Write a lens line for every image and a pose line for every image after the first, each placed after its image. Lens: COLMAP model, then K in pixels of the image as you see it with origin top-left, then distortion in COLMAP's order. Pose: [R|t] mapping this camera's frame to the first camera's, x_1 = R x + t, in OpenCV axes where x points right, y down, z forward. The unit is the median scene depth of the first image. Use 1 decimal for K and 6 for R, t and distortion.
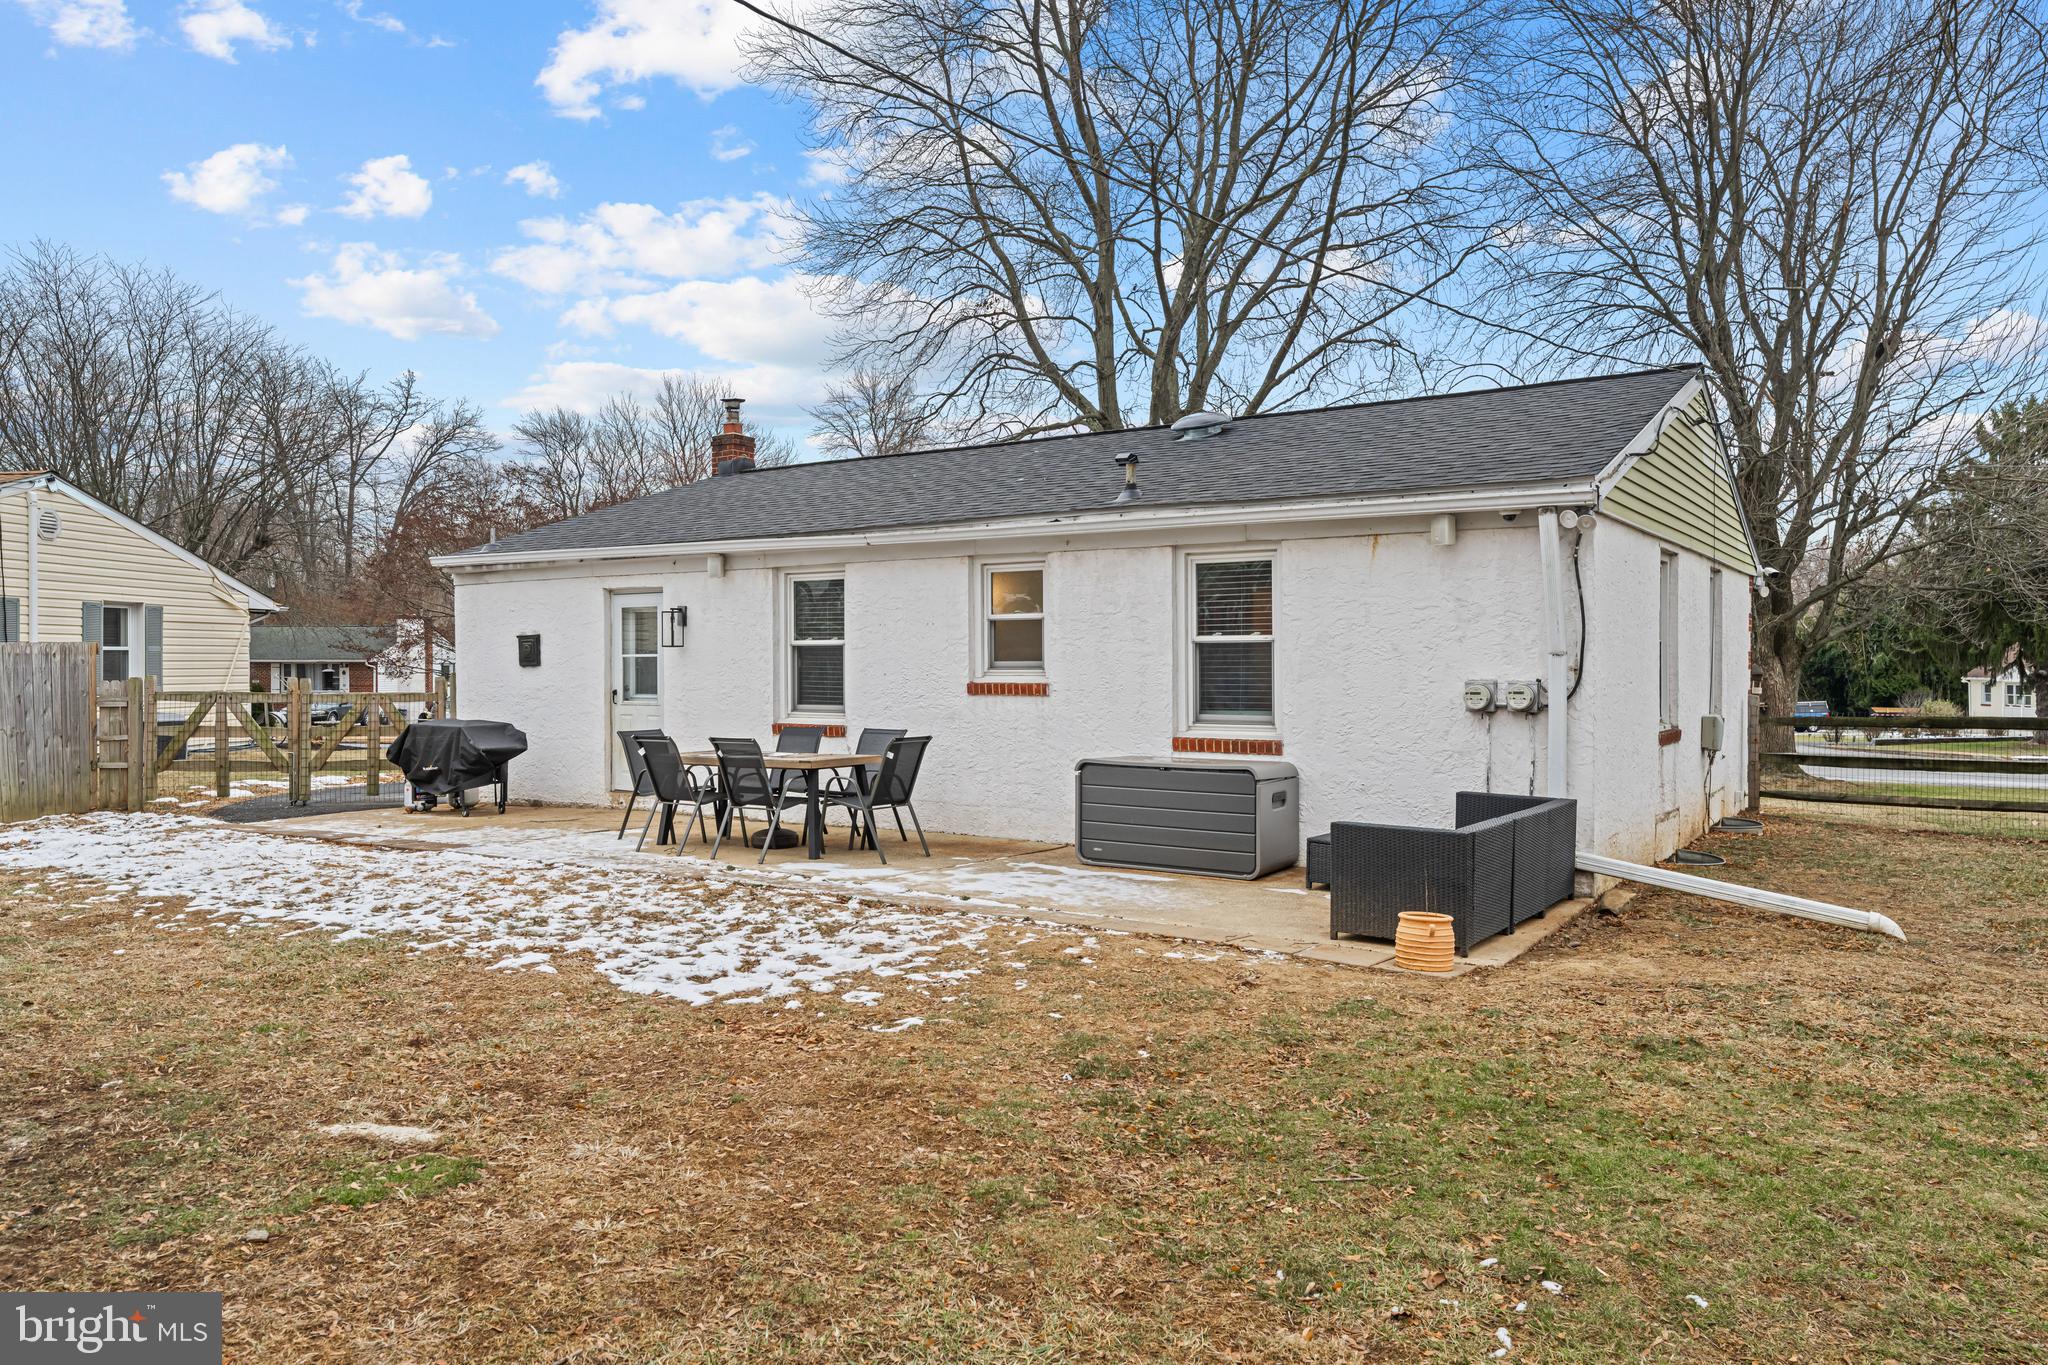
lens RADIAL K [[1374.5, 0, 1024.0], [0, 1374.5, 682.5], [0, 0, 1]] dist [-0.001932, 0.004713]
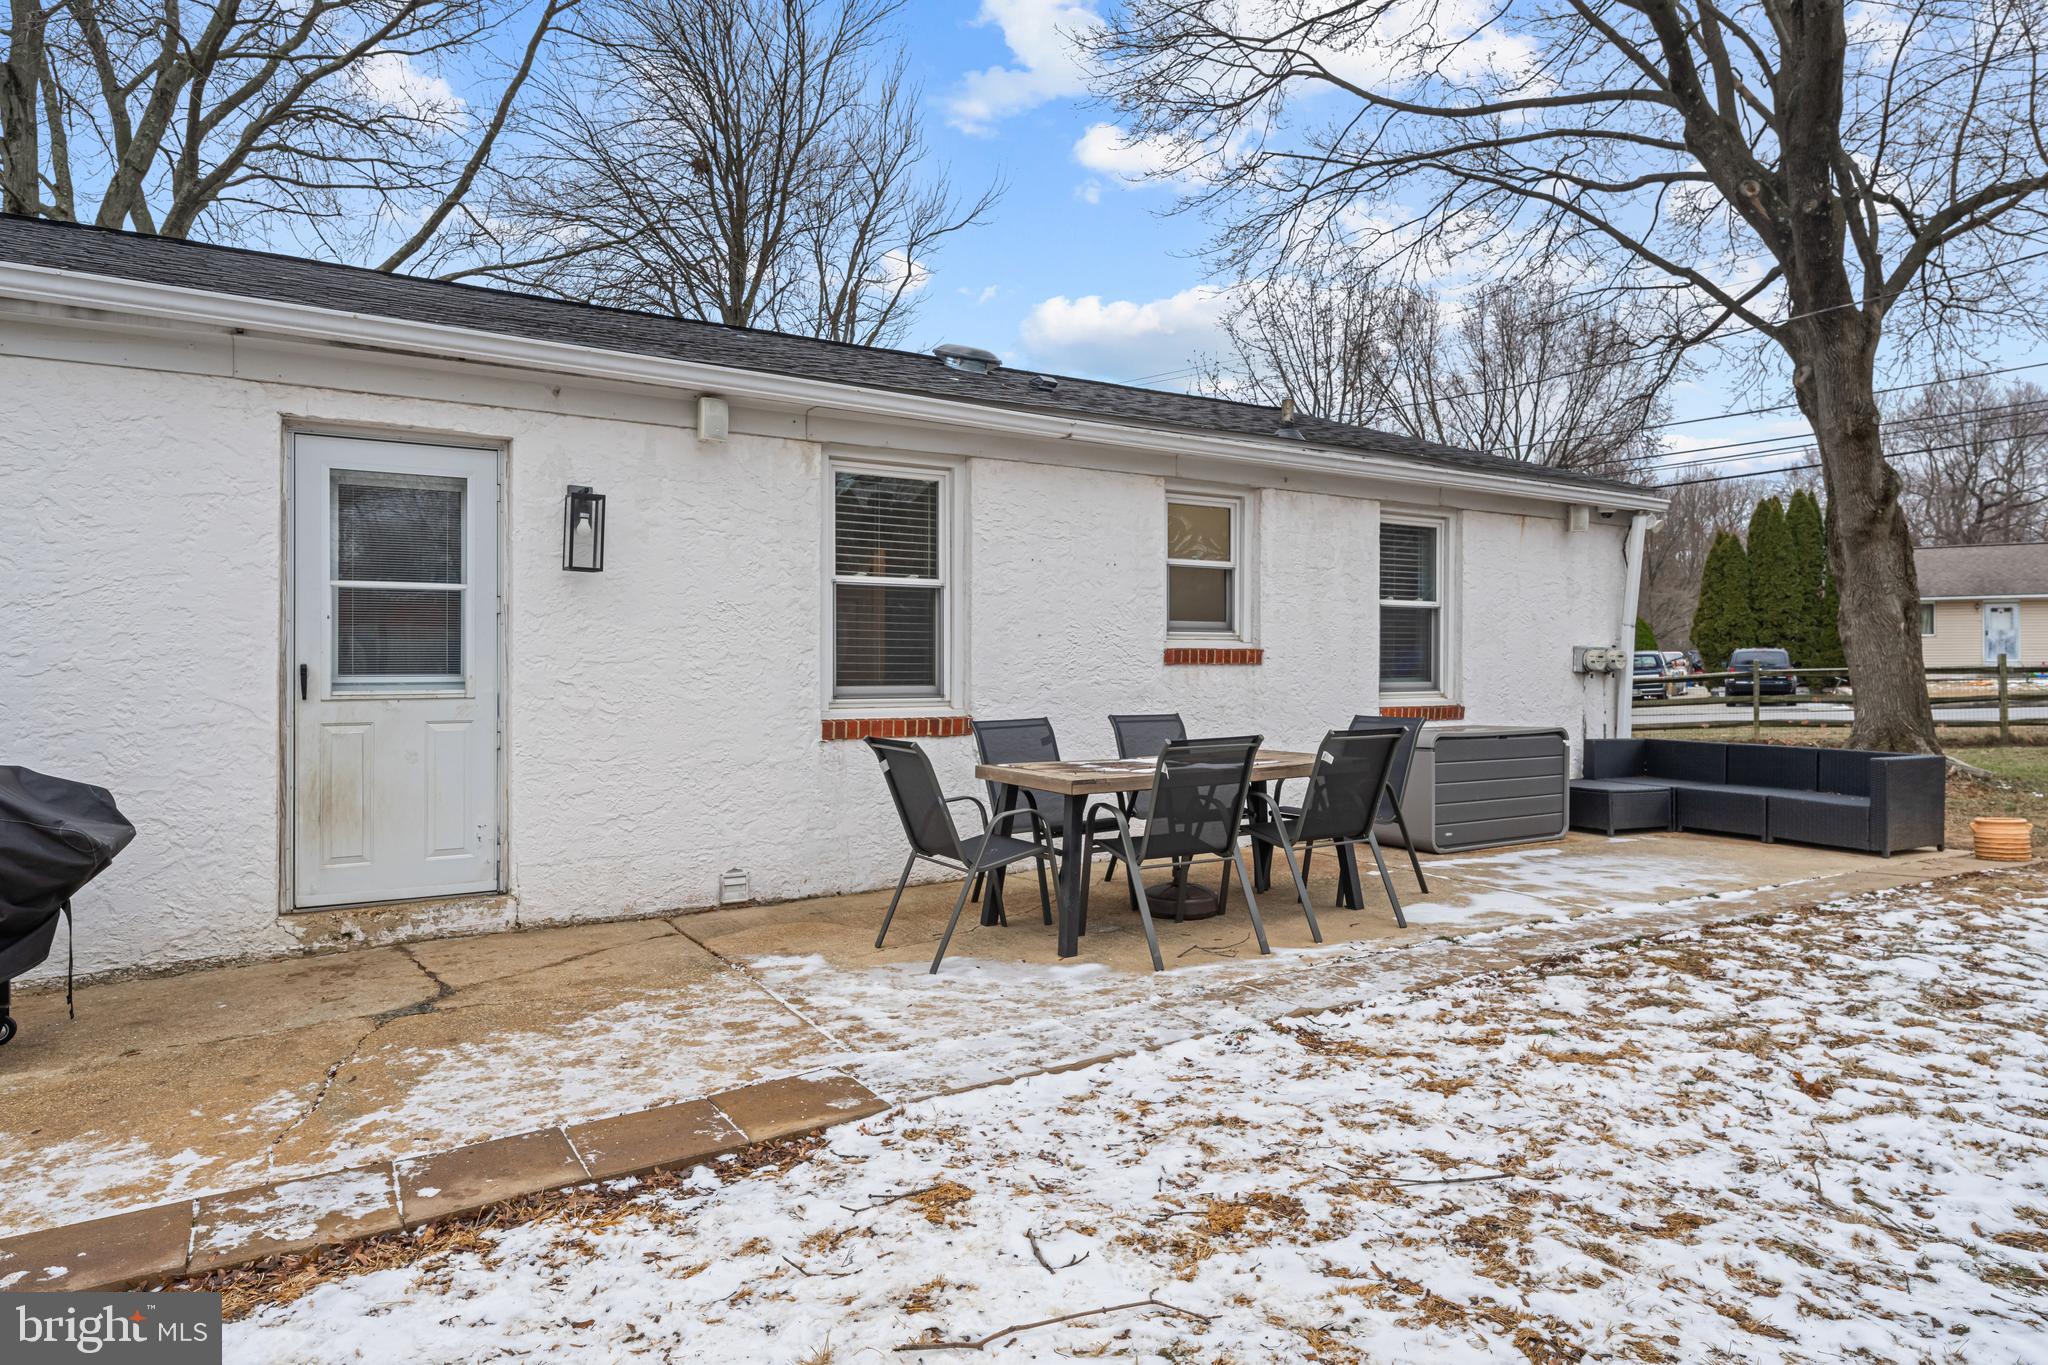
lens RADIAL K [[1232.0, 0, 1024.0], [0, 1232.0, 682.5], [0, 0, 1]] dist [-0.002500, -0.004841]
pose [[0.395872, -0.040997, 0.917390, -0.702524], [-0.017635, 0.998479, 0.052231, -0.015252], [-0.918136, -0.036855, 0.394547, 0.823611]]
